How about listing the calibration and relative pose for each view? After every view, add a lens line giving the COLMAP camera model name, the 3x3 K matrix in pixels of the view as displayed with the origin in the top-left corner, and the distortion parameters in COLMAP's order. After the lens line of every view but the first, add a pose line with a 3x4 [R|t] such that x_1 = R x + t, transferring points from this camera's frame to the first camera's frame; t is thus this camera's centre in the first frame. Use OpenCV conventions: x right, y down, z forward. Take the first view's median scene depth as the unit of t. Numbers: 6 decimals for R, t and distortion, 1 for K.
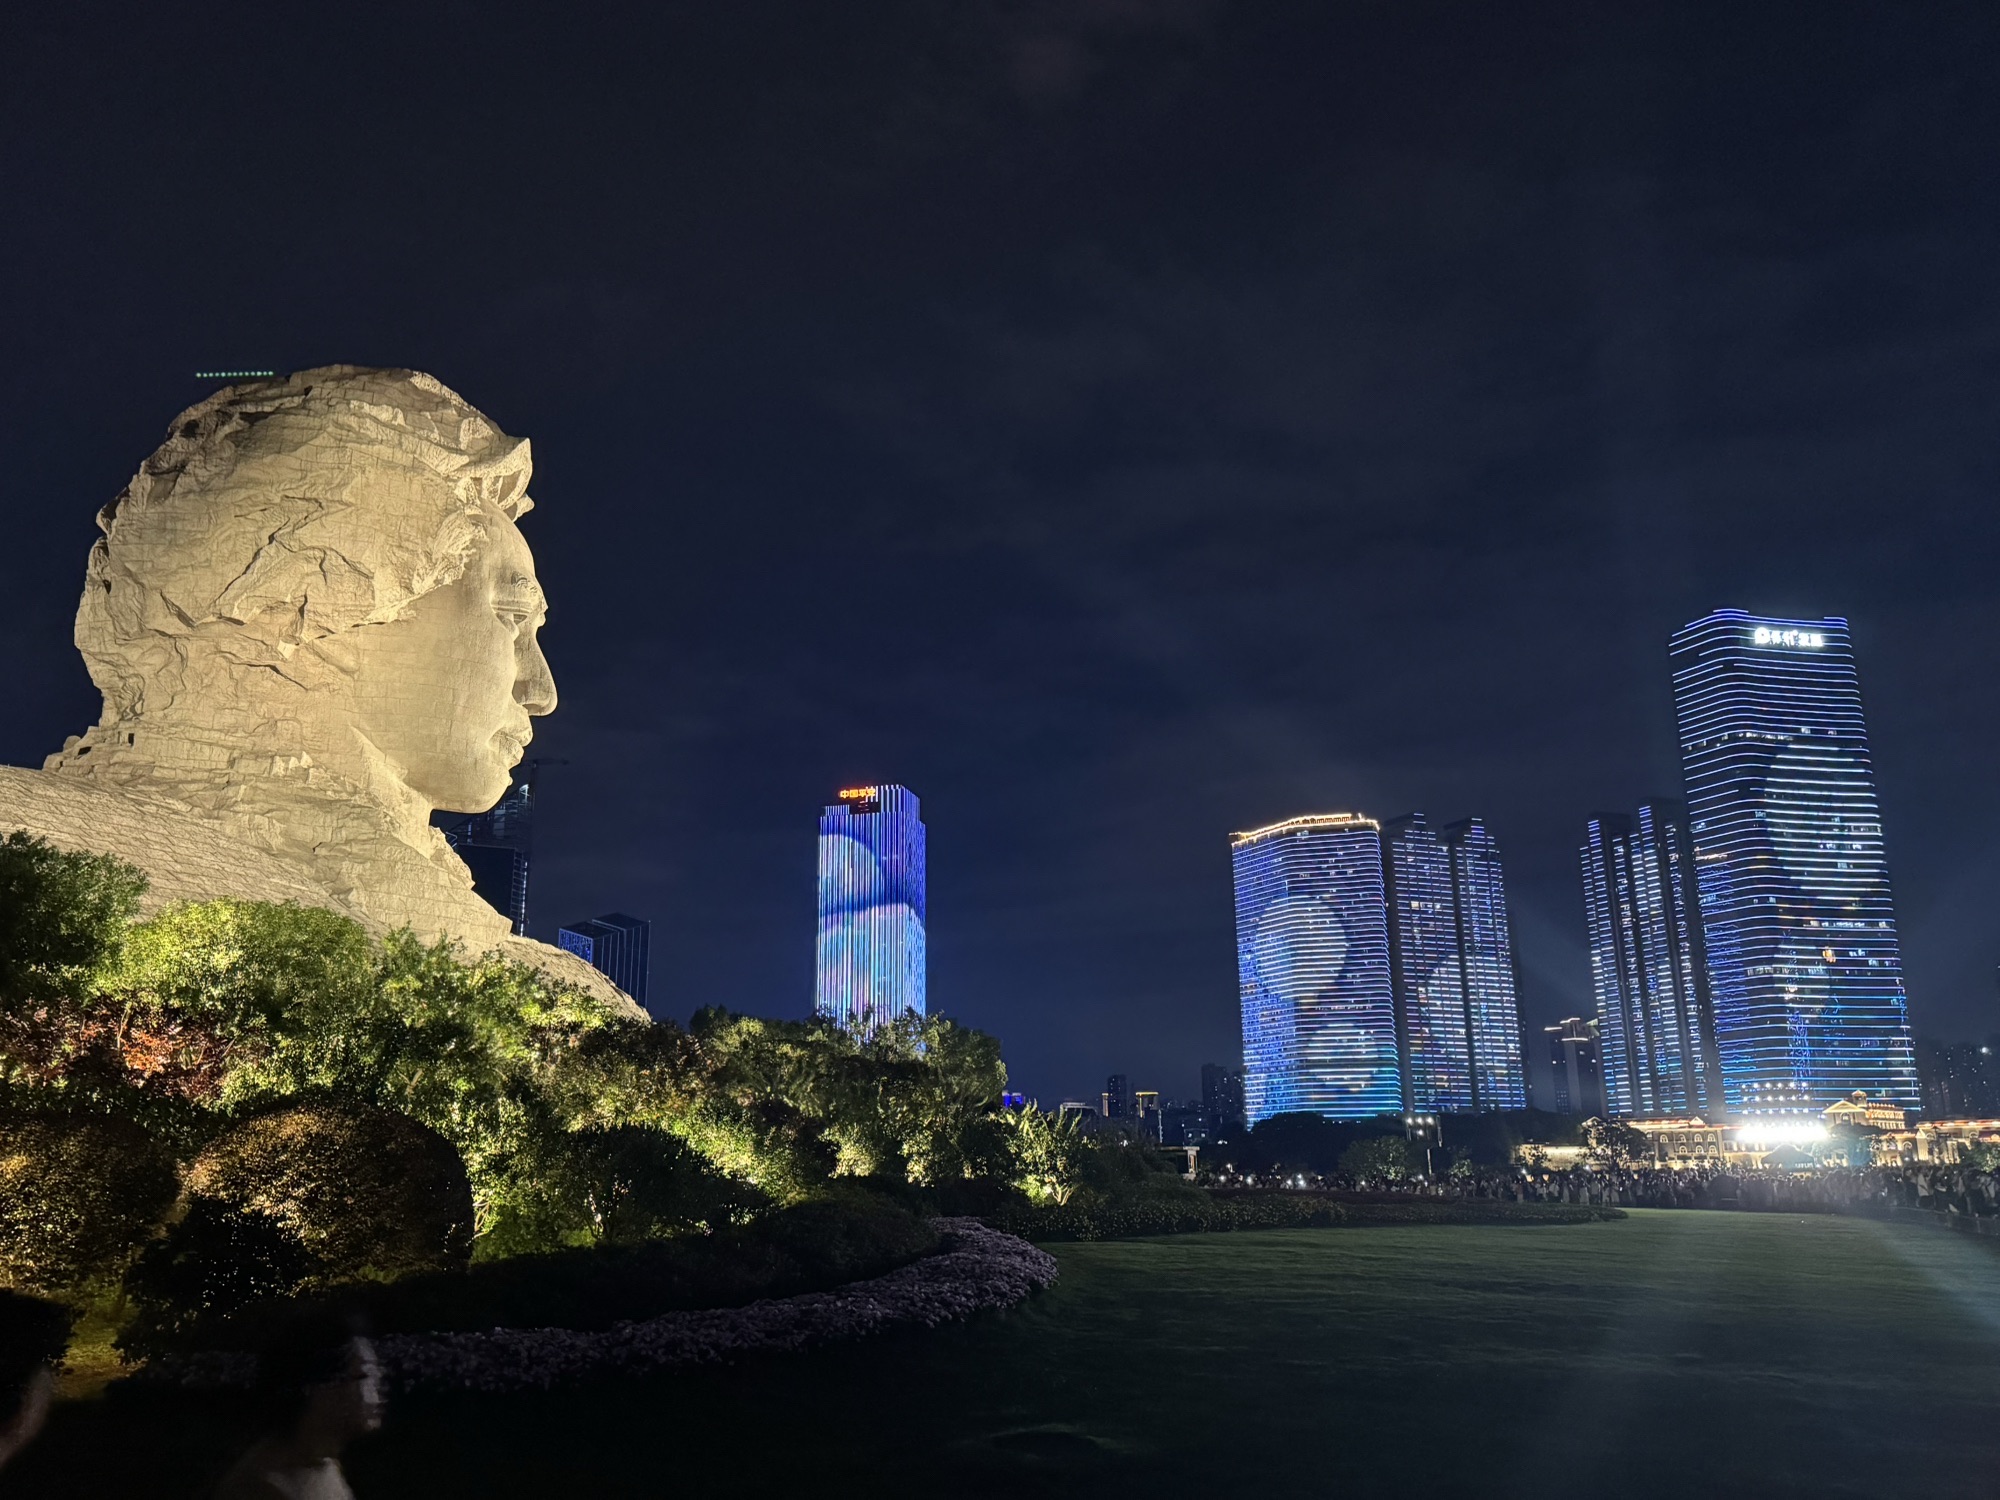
lens RADIAL K [[1624.7, 0, 1000.0], [0, 1624.7, 750.0], [0, 0, 1]] dist [0.144588, -0.314480]
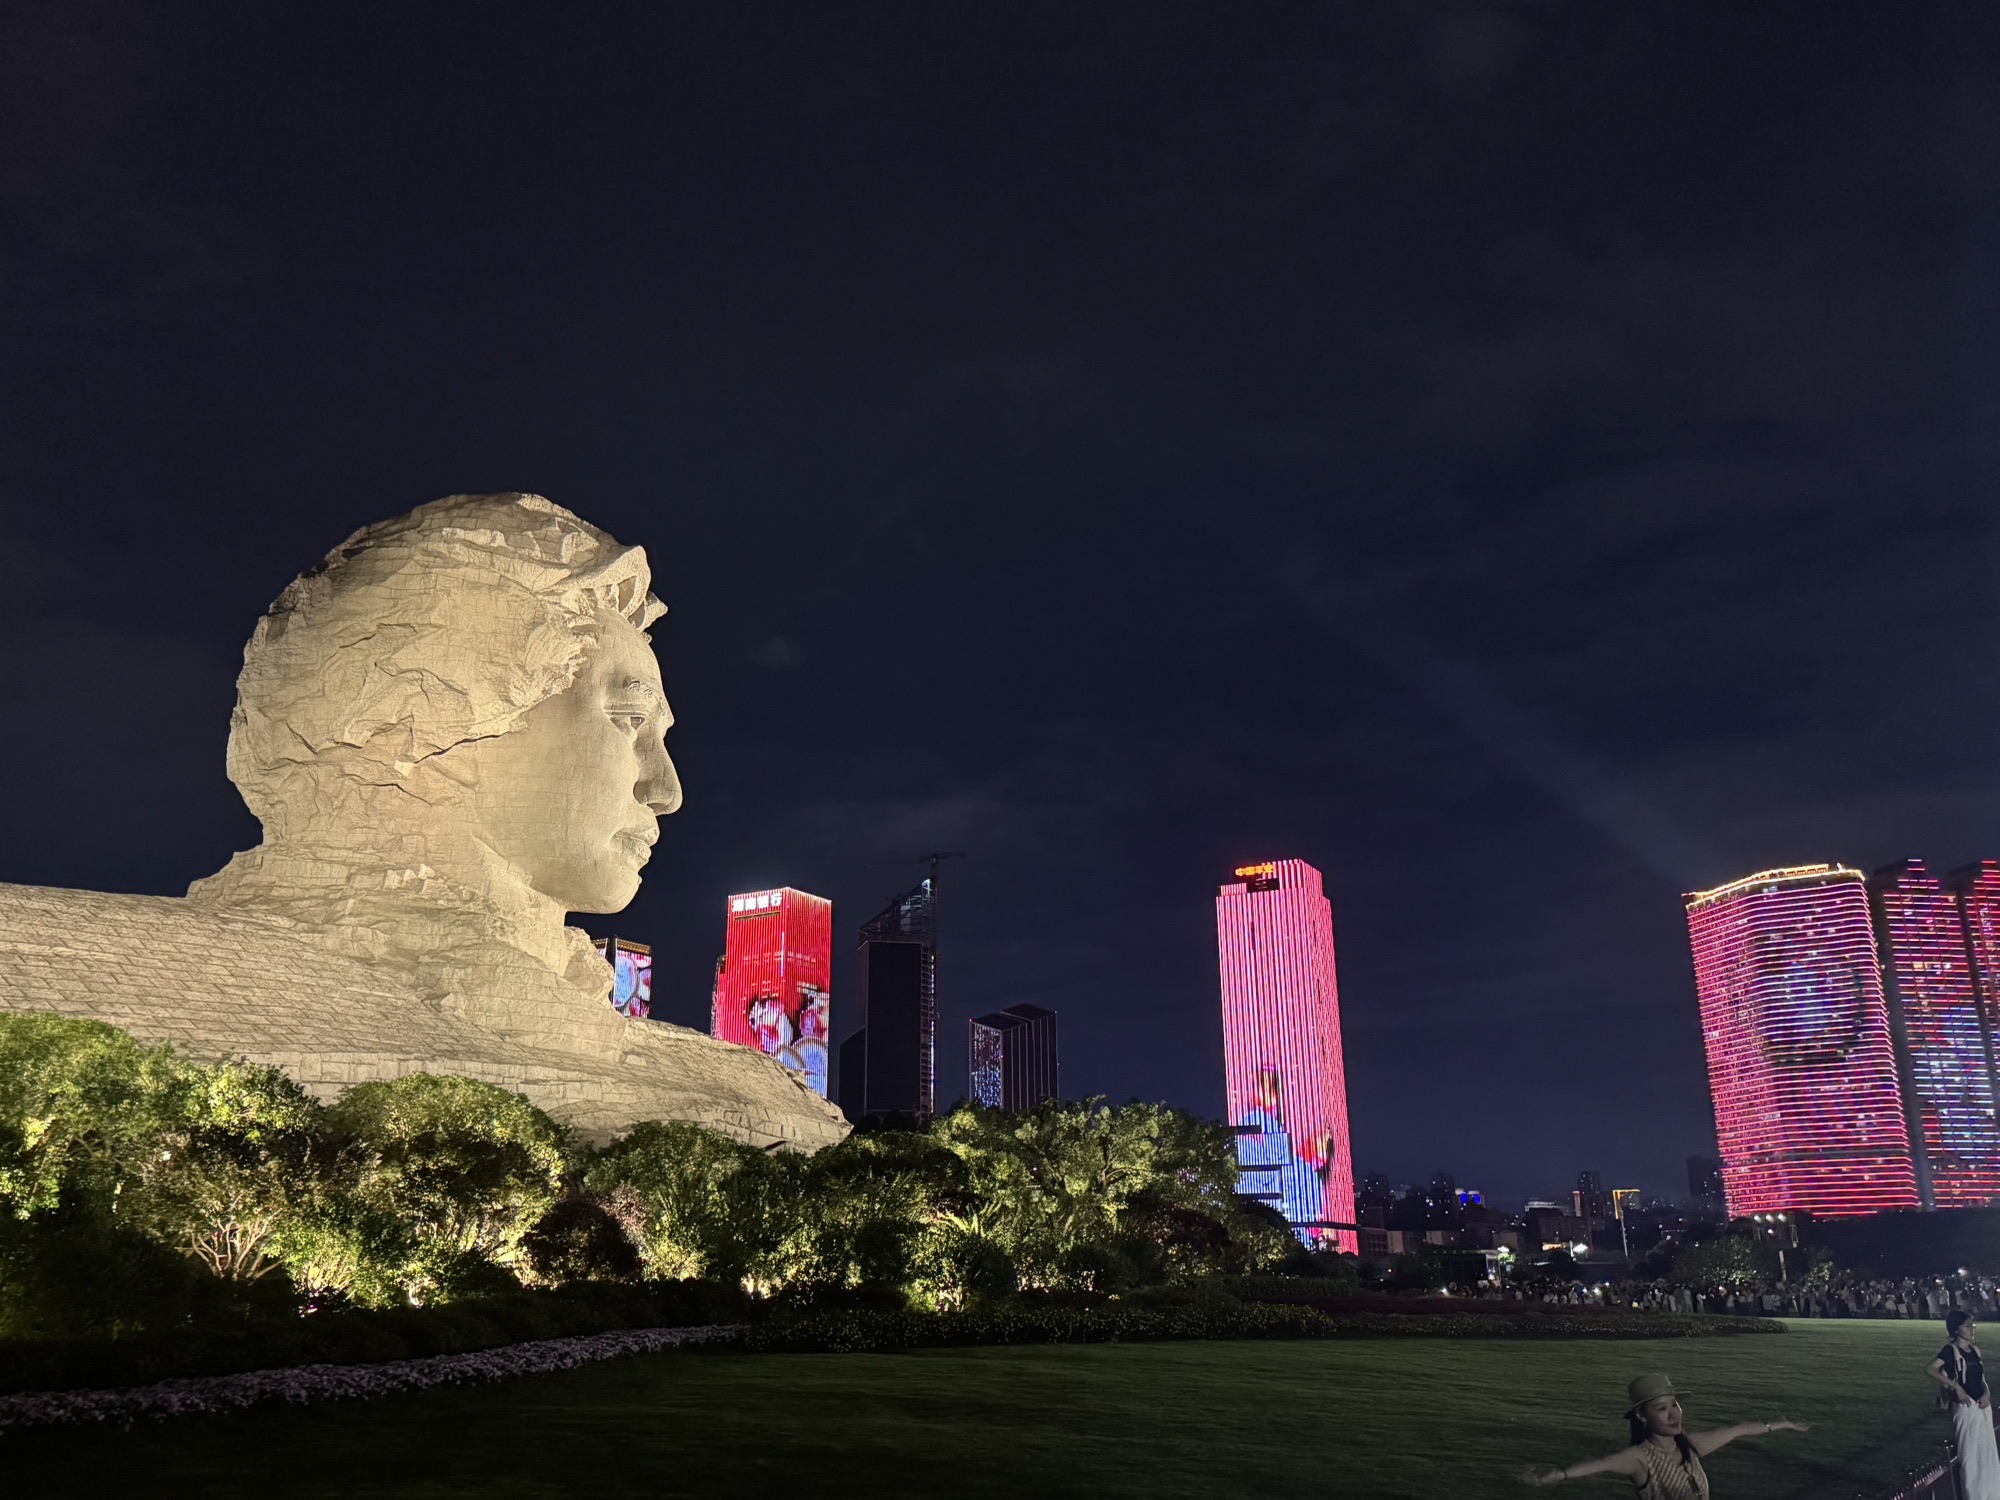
lens RADIAL K [[1682.0, 0, 1000.0], [0, 1682.0, 750.0], [0, 0, 1]] dist [0.116912, -0.205749]
pose [[0.964789, -0.073232, -0.252626, 0.201385], [0.061328, 0.996618, -0.054688, 0.010047], [0.255777, 0.037270, 0.966017, 0.044019]]
